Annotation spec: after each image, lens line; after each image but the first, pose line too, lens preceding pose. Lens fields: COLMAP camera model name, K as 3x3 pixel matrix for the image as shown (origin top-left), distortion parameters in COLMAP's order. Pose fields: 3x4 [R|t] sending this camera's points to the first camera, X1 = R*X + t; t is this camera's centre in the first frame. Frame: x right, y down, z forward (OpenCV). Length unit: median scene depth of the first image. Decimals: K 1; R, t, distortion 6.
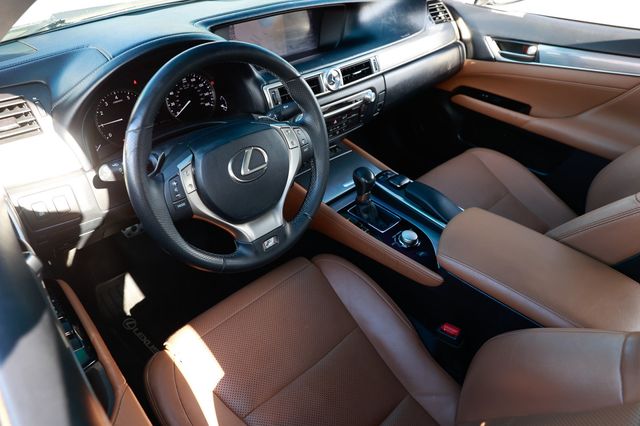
lens RADIAL K [[439.0, 0, 320.0], [0, 439.0, 213.0], [0, 0, 1]] dist [-0.113354, 0.107589]
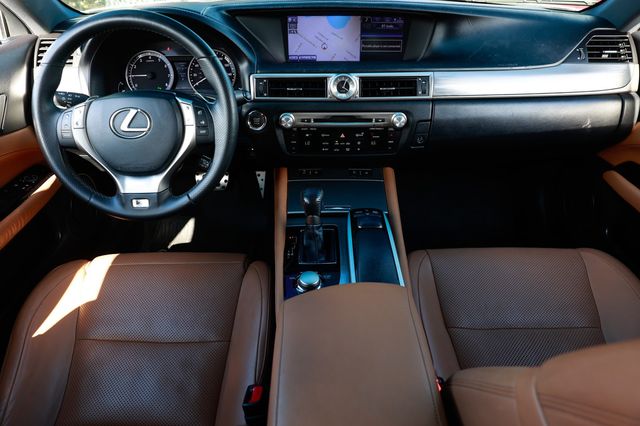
lens RADIAL K [[439.0, 0, 320.0], [0, 439.0, 213.0], [0, 0, 1]] dist [-0.113354, 0.107589]
pose [[0.718032, 0.357842, -0.596974, 0.576379], [-0.396171, 0.915336, 0.072167, -0.109402], [0.572257, 0.184686, 0.799008, 0.289830]]
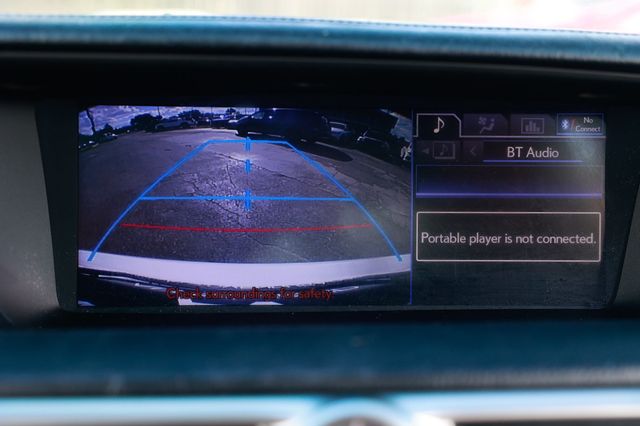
lens RADIAL K [[1066.6, 0, 320.0], [0, 1066.6, 213.0], [0, 0, 1]] dist [0.195500, 0.017289]
pose [[0.764256, 0.106292, -0.636093, 0.219143], [-0.381491, 0.869761, -0.313019, -0.249994], [0.519977, 0.481890, 0.705270, 0.654646]]
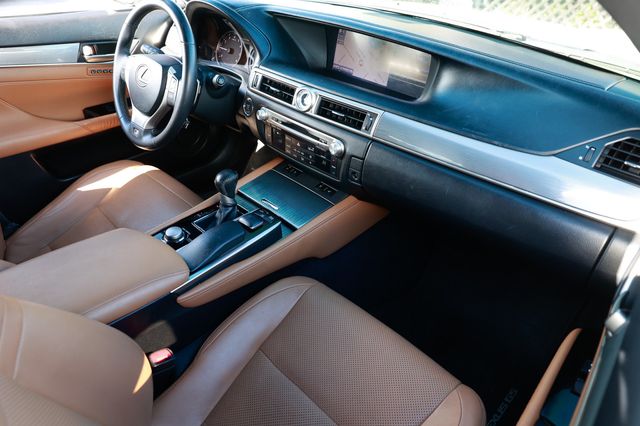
lens RADIAL K [[439.0, 0, 320.0], [0, 439.0, 213.0], [0, 0, 1]] dist [-0.113354, 0.107589]
pose [[0.024728, 0.544157, -0.838619, 0.879124], [-0.630301, 0.659616, 0.409422, -0.512474], [0.775957, 0.518458, 0.359294, 0.762980]]
